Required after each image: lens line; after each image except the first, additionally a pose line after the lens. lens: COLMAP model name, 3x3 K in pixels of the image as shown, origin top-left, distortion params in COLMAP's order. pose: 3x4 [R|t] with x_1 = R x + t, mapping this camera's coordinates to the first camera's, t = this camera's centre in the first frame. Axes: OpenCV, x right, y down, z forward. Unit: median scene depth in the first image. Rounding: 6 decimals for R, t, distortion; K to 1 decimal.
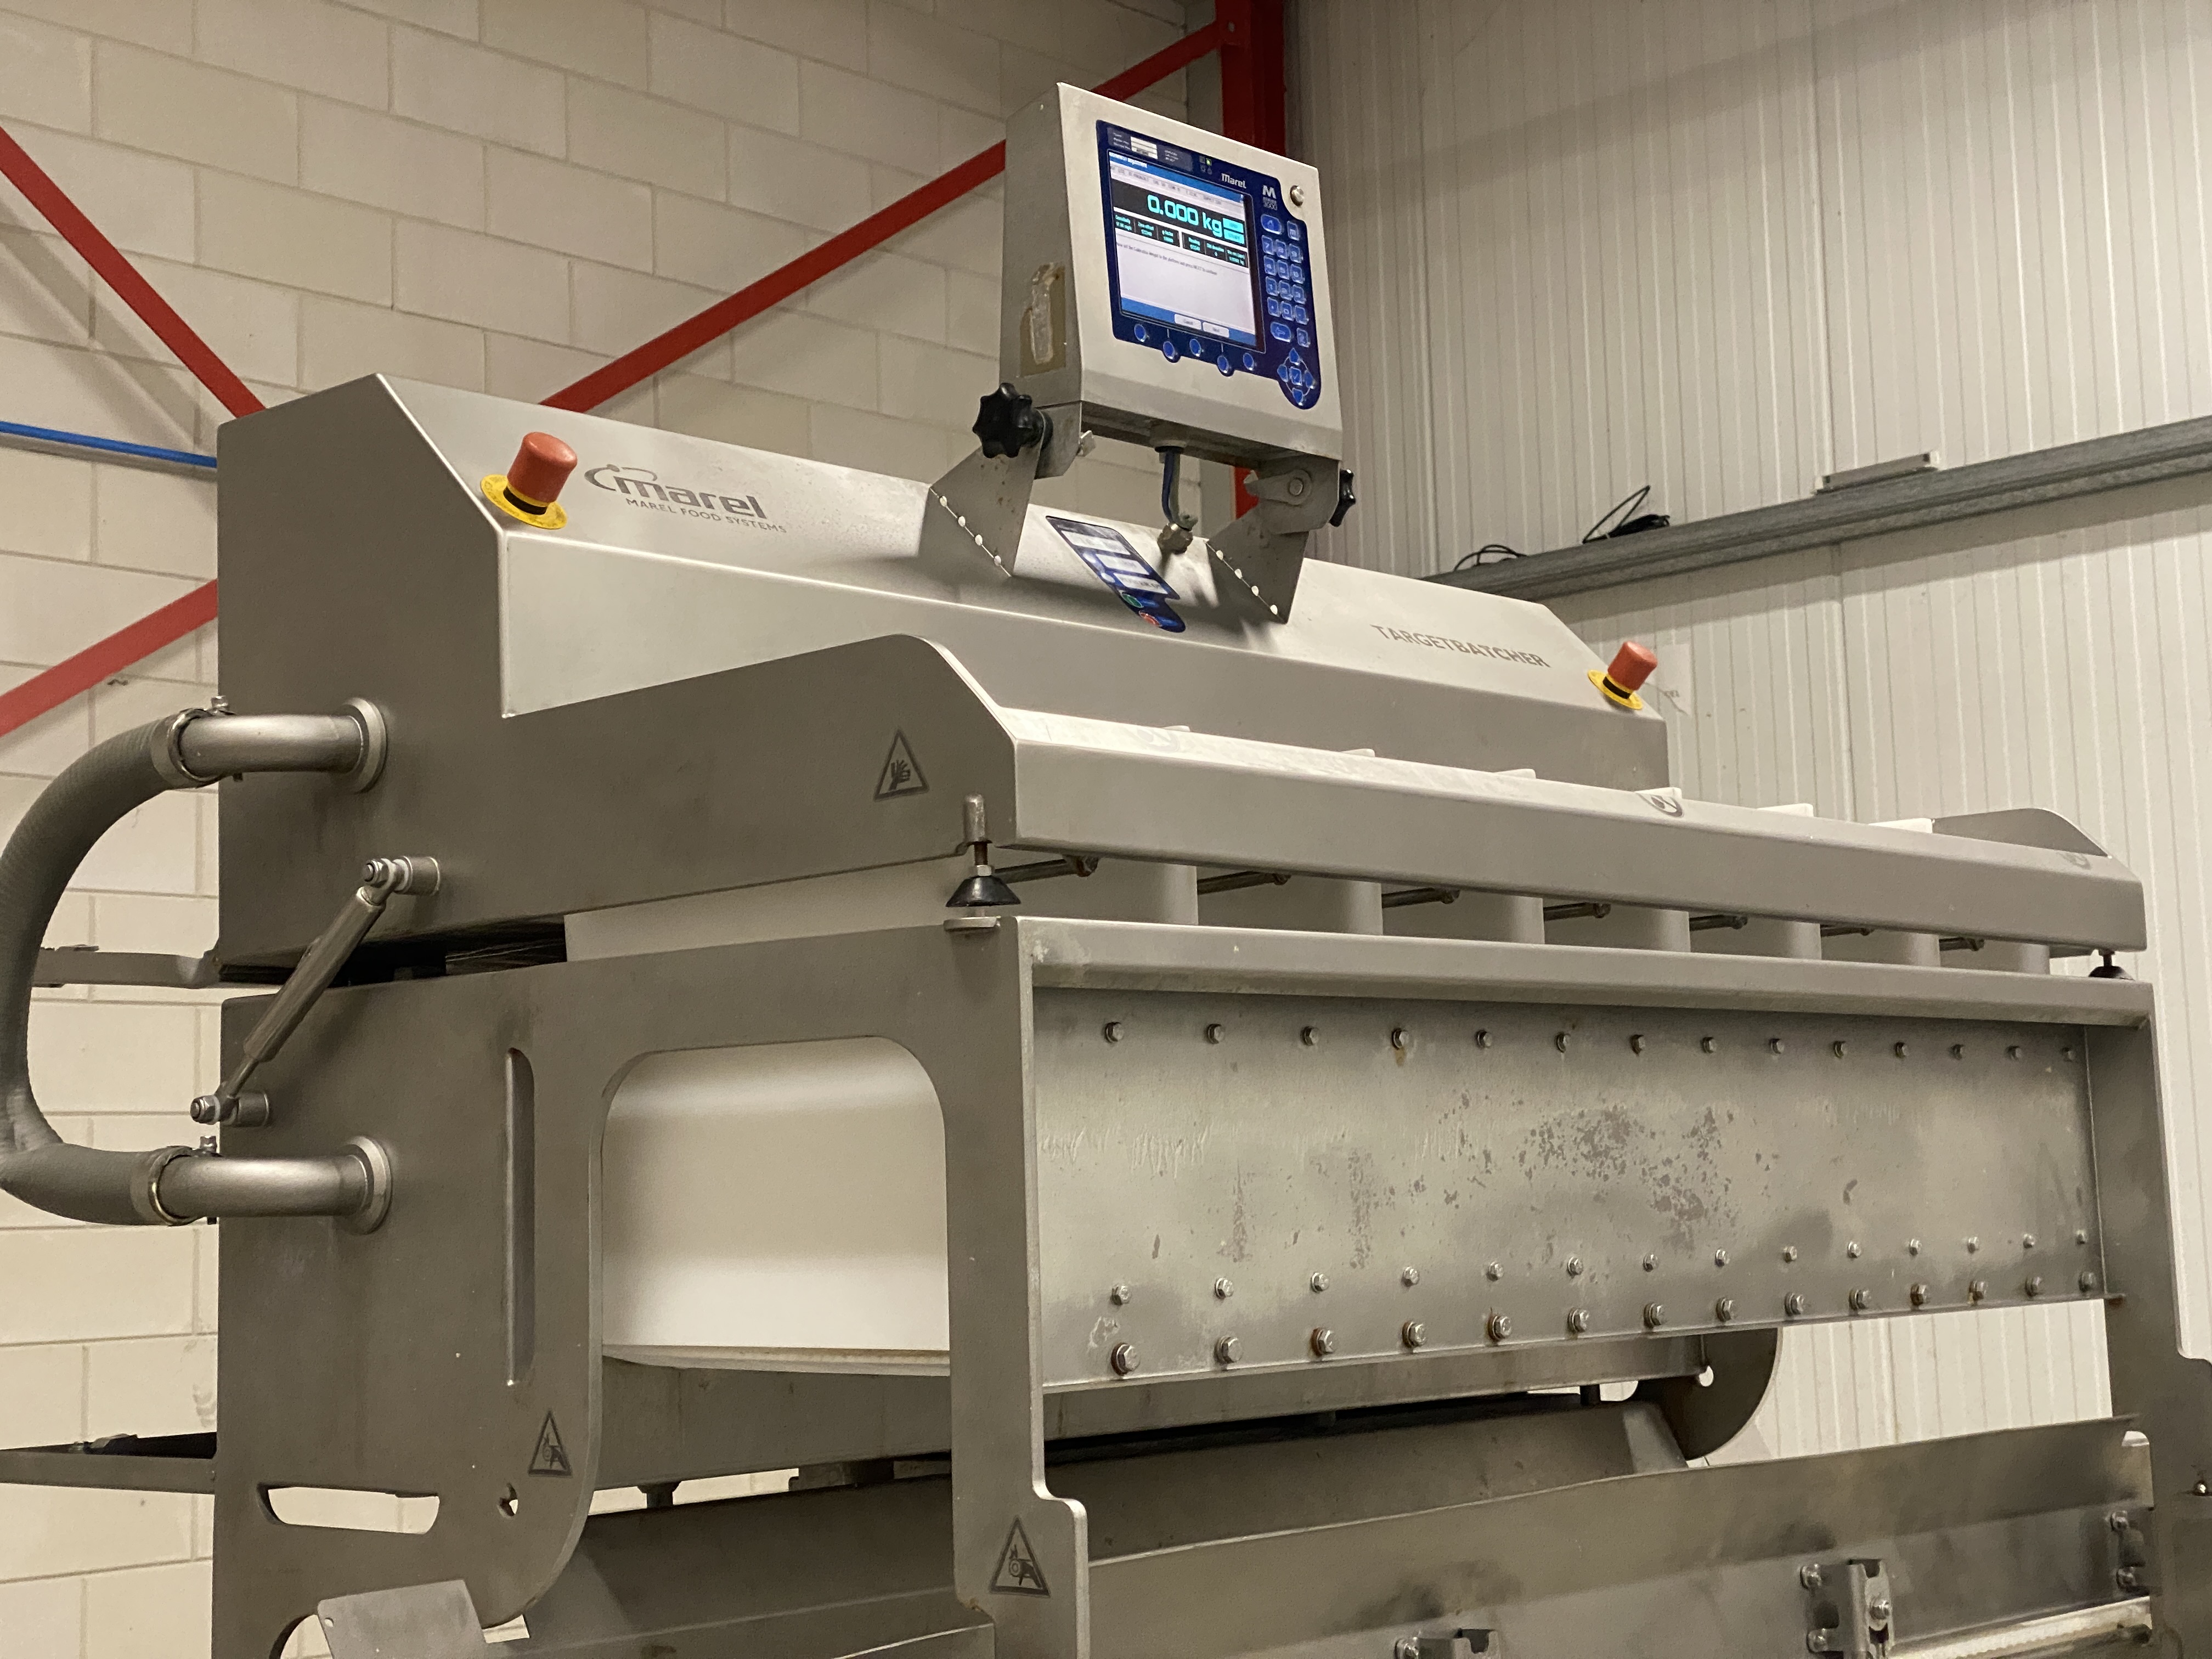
lens RADIAL K [[3331.1, 0, 1118.4], [0, 3331.1, 812.7], [0, 0, 1]] dist [0.115662, 0.000000]
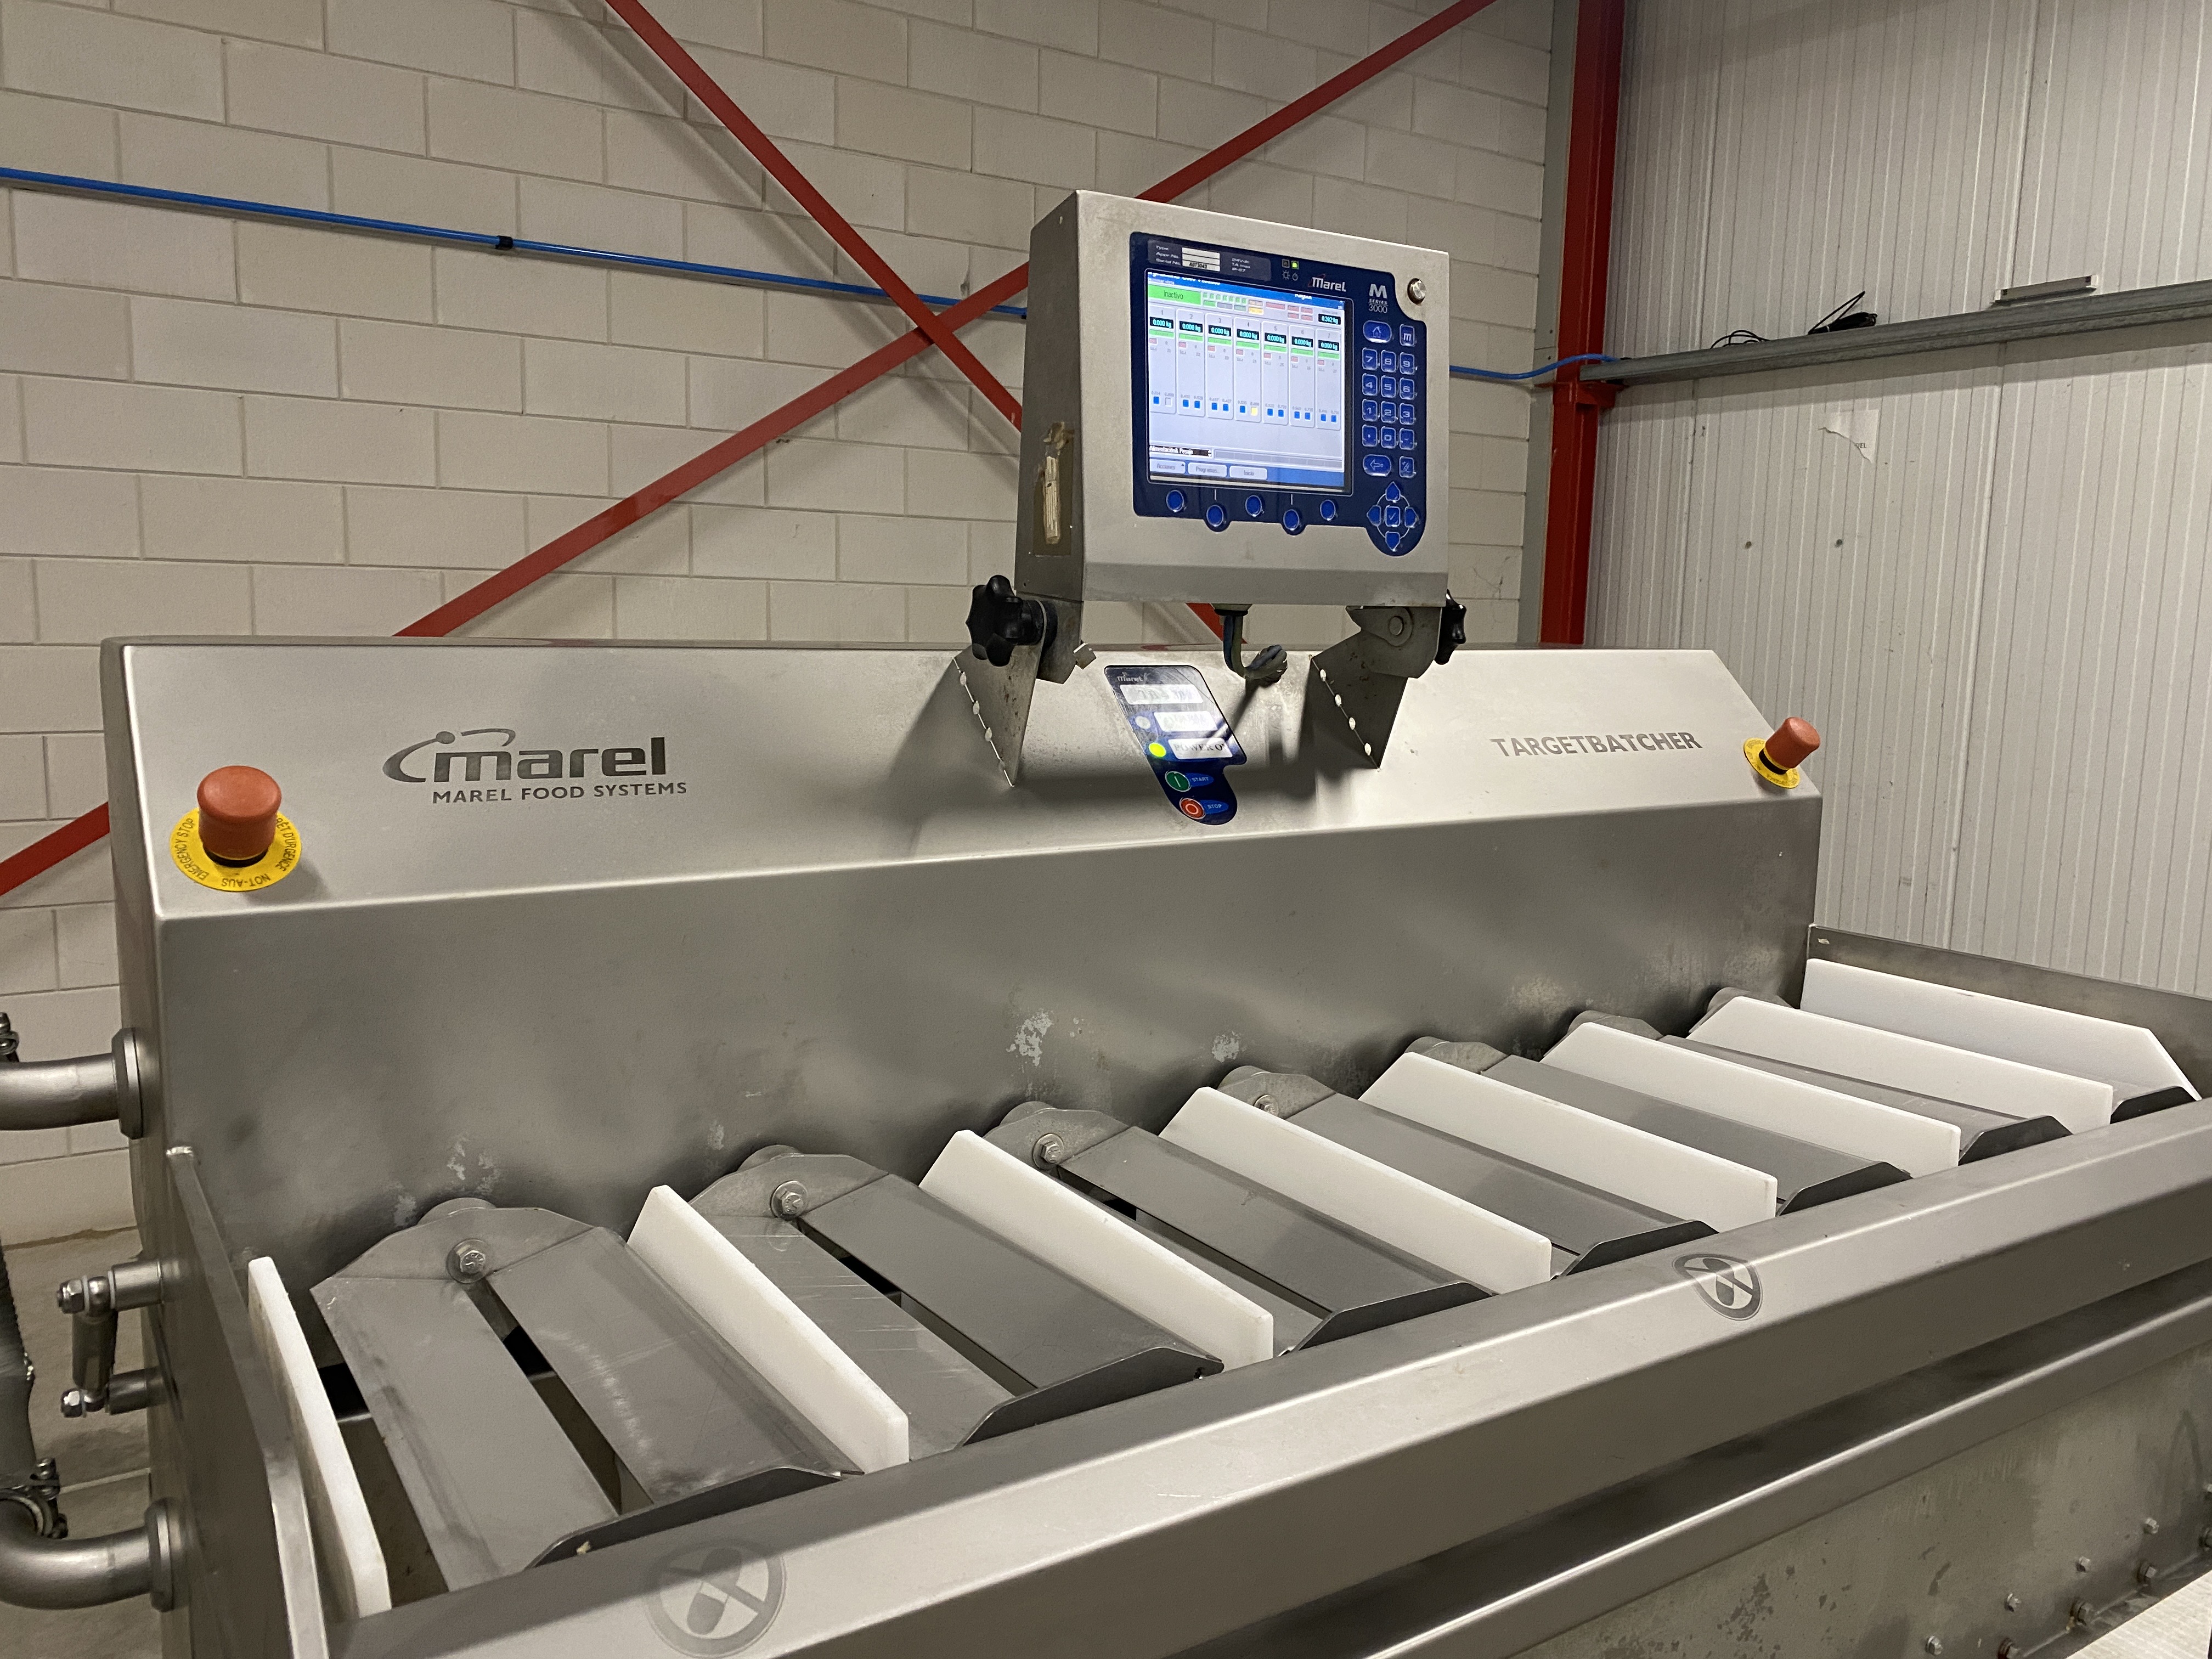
lens RADIAL K [[1711.4, 0, 1116.8], [0, 1711.4, 842.5], [0, 0, 1]] dist [0.033484, -0.028155]
pose [[0.972161, 0.087389, -0.217408, 0.088151], [-0.026594, 0.963005, 0.268169, -0.166555], [0.232800, -0.254922, 0.938520, 0.538704]]
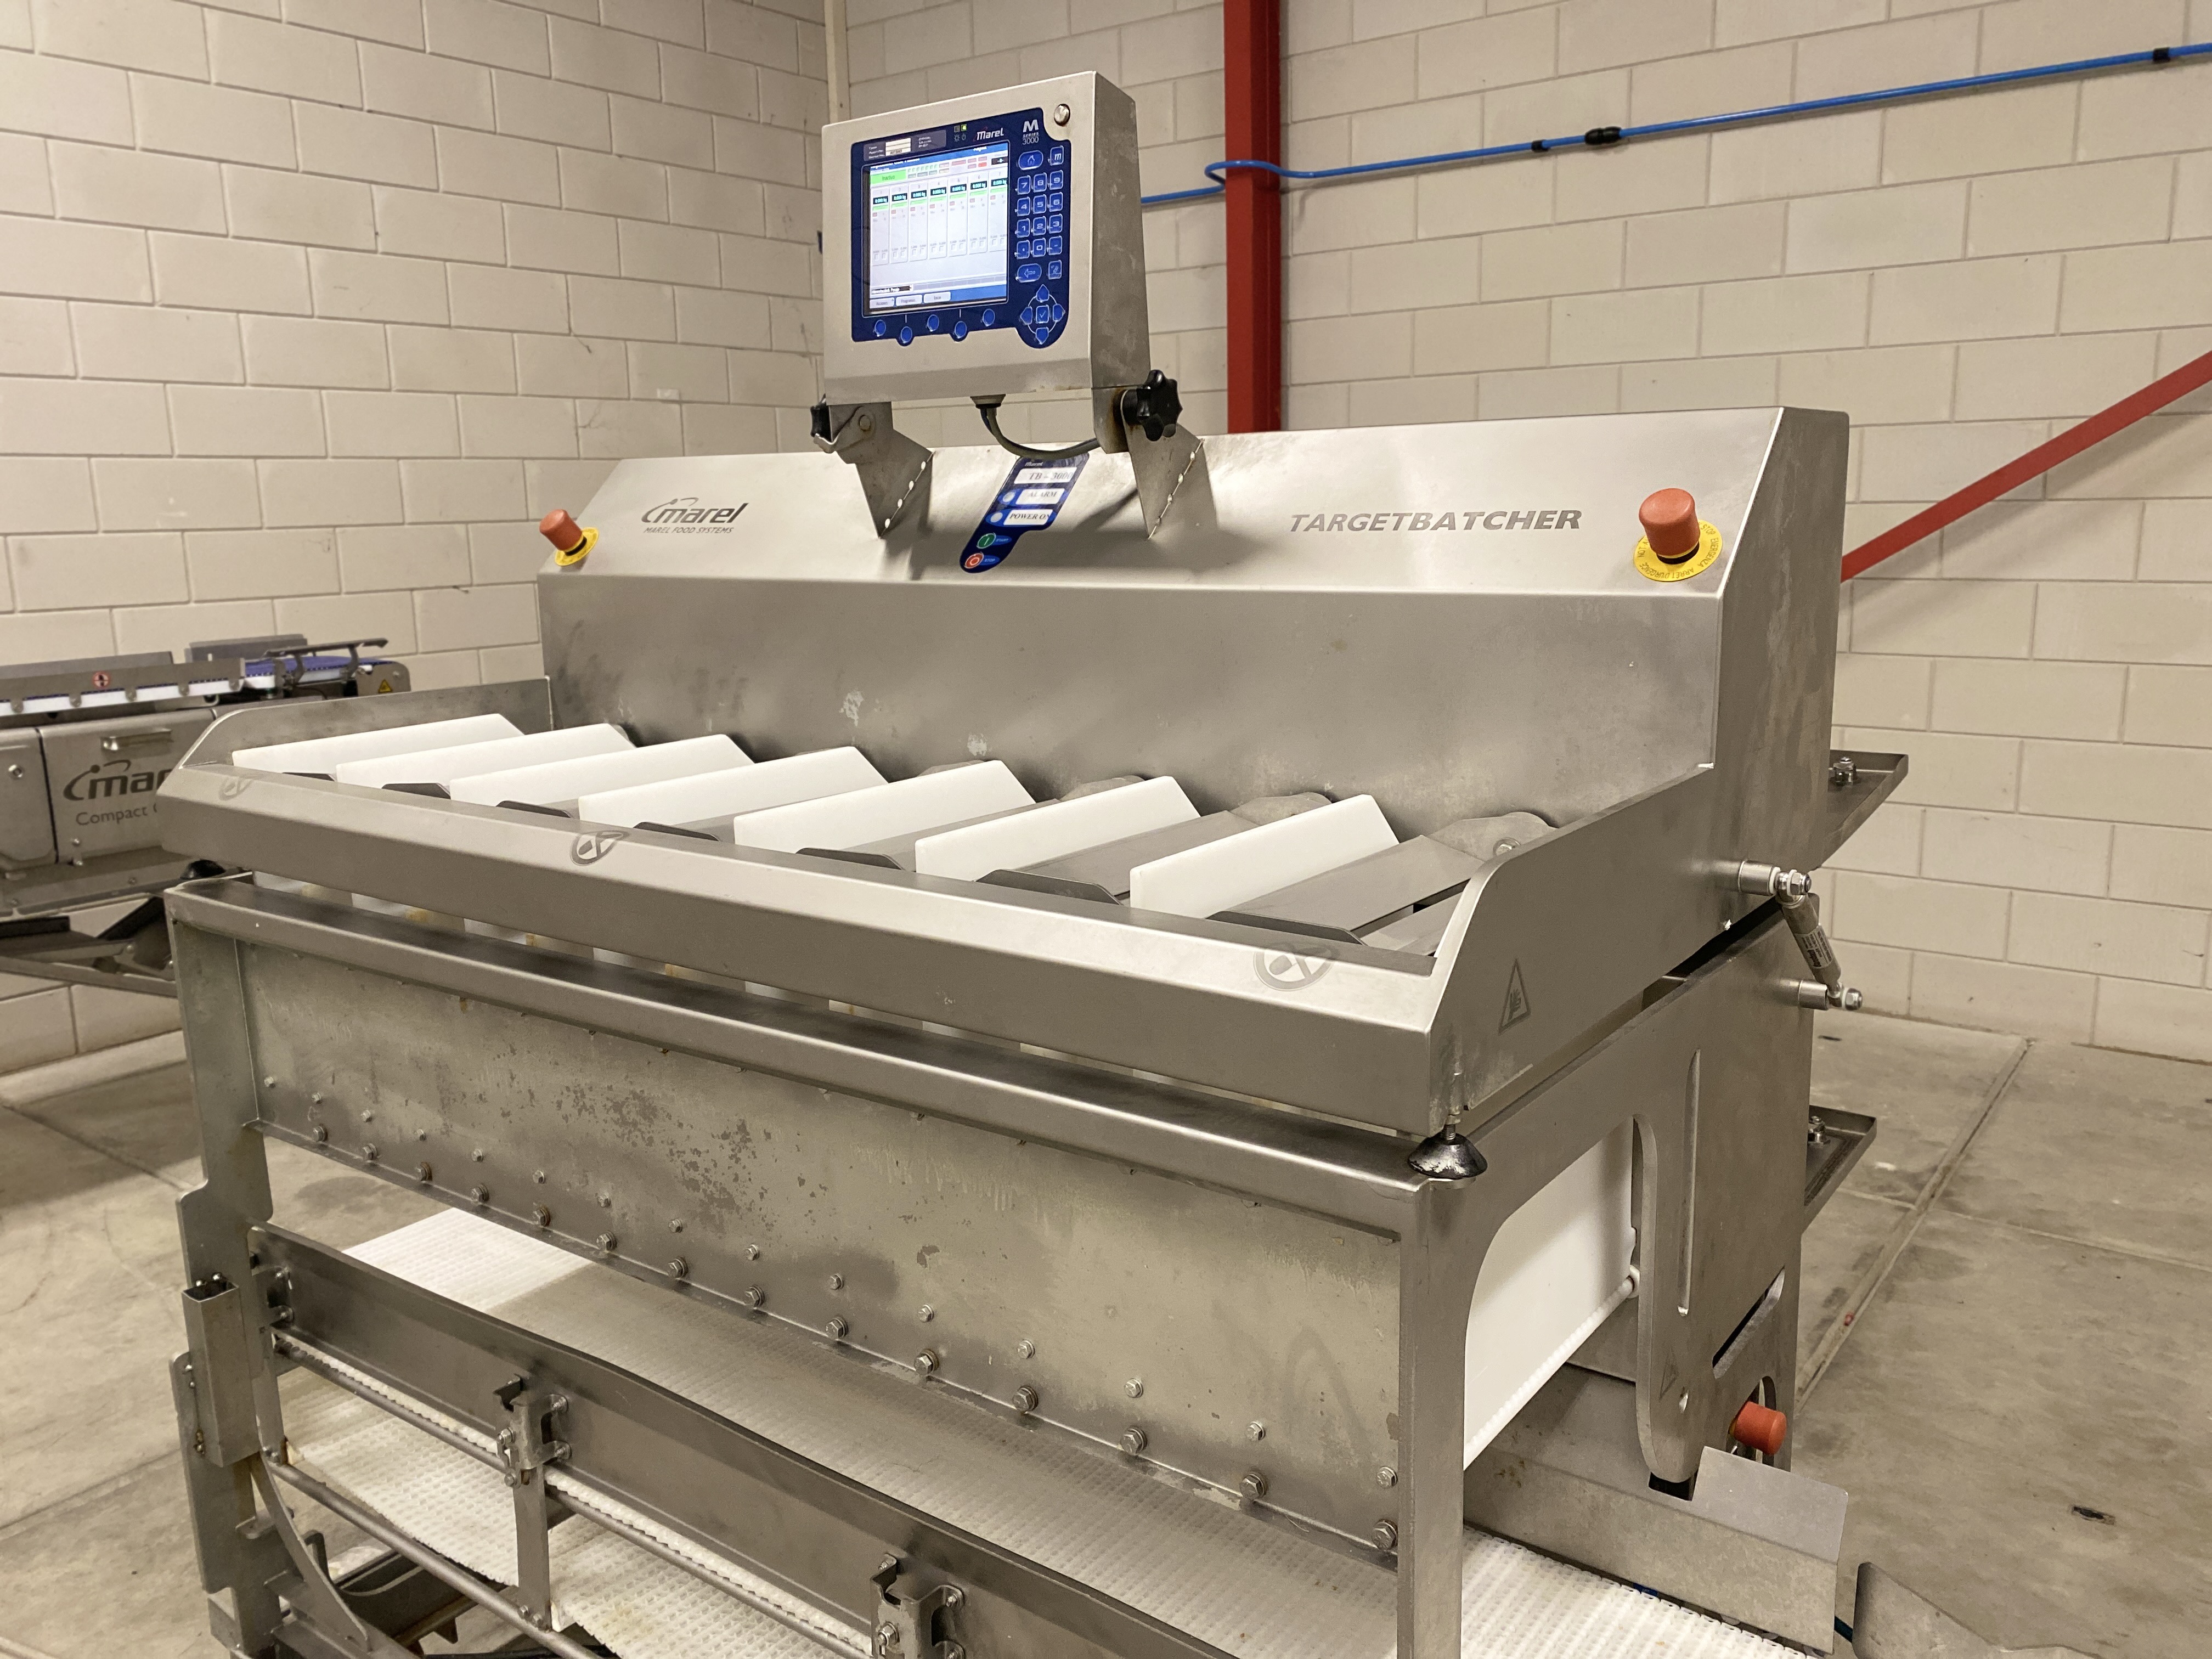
lens RADIAL K [[1711.4, 0, 1107.1], [0, 1711.4, 829.7], [0, 0, 1]] dist [0.033484, -0.028155]
pose [[0.097618, 0.223018, -0.969914, 0.611218], [0.141127, 0.961619, 0.235314, -0.098892], [0.985167, -0.159852, 0.062398, 0.958778]]
